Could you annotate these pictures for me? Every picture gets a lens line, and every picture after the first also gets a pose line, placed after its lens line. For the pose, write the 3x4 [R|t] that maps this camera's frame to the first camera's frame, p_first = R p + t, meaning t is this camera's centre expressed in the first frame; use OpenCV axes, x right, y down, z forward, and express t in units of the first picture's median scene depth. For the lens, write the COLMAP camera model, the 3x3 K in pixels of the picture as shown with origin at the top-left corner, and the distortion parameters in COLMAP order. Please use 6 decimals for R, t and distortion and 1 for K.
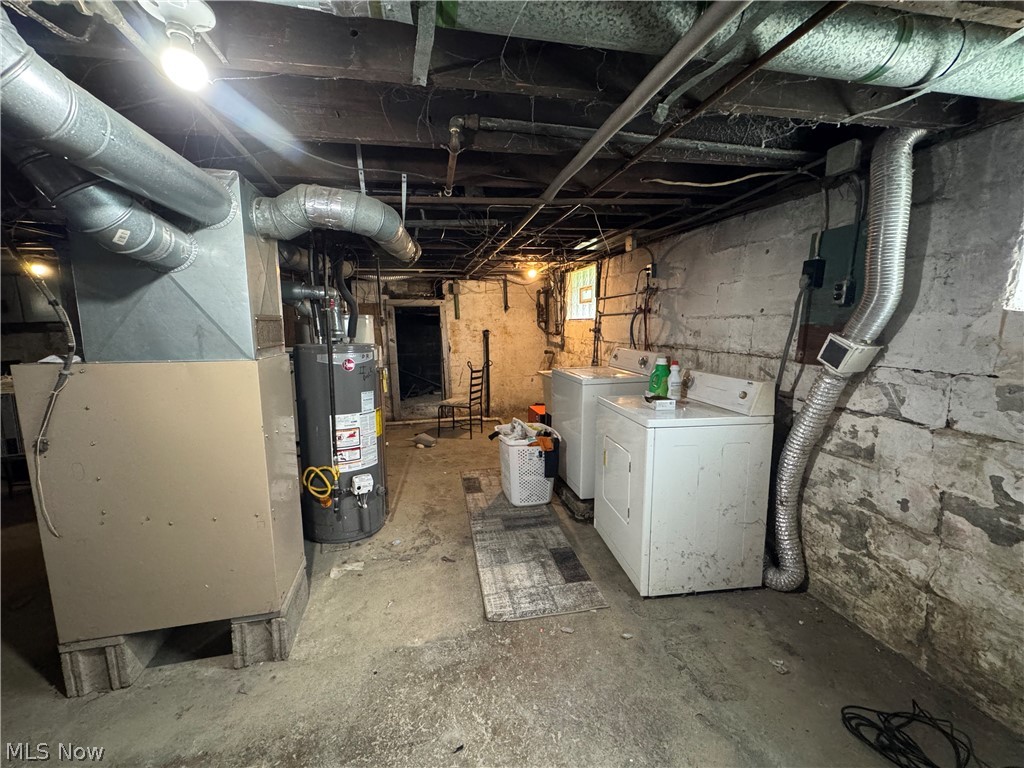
lens RADIAL K [[415.0, 0, 508.4], [0, 415.0, 381.8], [0, 0, 1]] dist [0.002794, 0.000207]
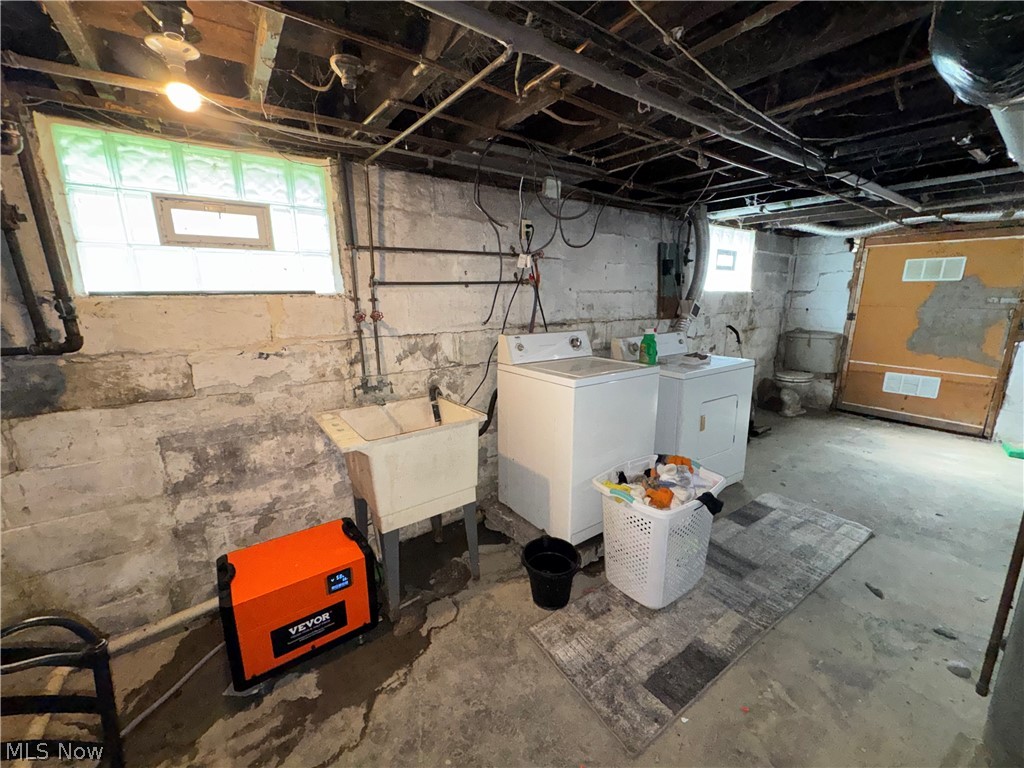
lens RADIAL K [[415.0, 0, 510.8], [0, 415.0, 386.5], [0, 0, 1]] dist [0.002794, 0.000207]
pose [[-0.407470, -0.178705, 0.895563, -0.454557], [0.147028, 0.955035, 0.257469, -0.227538], [-0.901305, 0.236584, -0.362873, 1.633886]]
